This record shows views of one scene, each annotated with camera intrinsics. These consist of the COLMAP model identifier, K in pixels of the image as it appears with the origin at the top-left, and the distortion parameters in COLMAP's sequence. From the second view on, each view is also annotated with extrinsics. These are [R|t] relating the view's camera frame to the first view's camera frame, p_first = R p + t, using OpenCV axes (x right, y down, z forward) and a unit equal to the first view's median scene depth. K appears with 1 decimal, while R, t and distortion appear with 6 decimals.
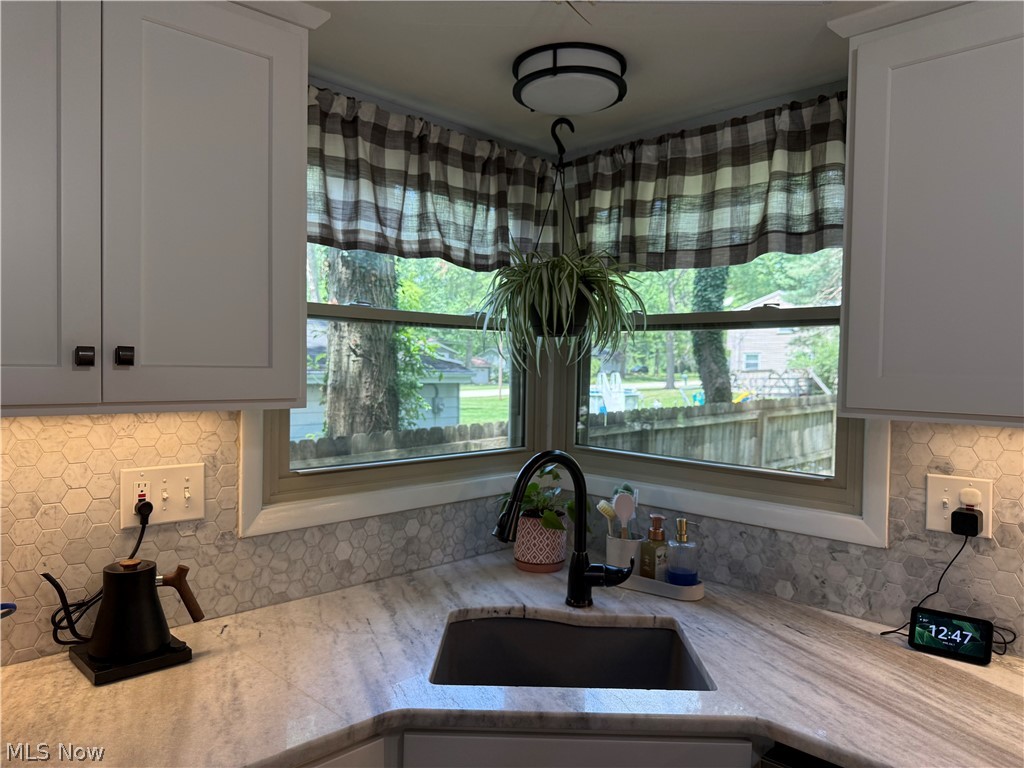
lens RADIAL K [[709.1, 0, 512.0], [0, 709.1, 384.0], [0, 0, 1]] dist [0.052932, -0.075070]
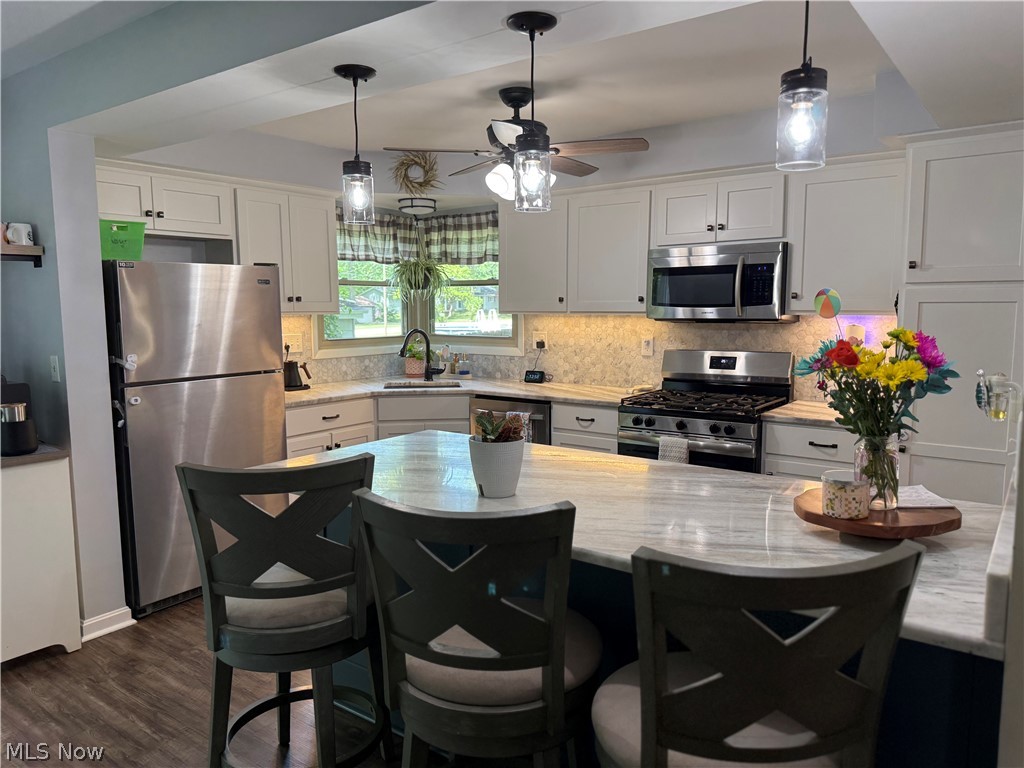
lens RADIAL K [[712.6, 0, 512.0], [0, 712.6, 384.0], [0, 0, 1]] dist [0.138141, -0.195658]
pose [[0.986832, -0.038061, 0.157209, -0.028462], [0.024541, 0.995901, 0.087060, 0.063544], [-0.159878, -0.082056, 0.983720, -1.822043]]
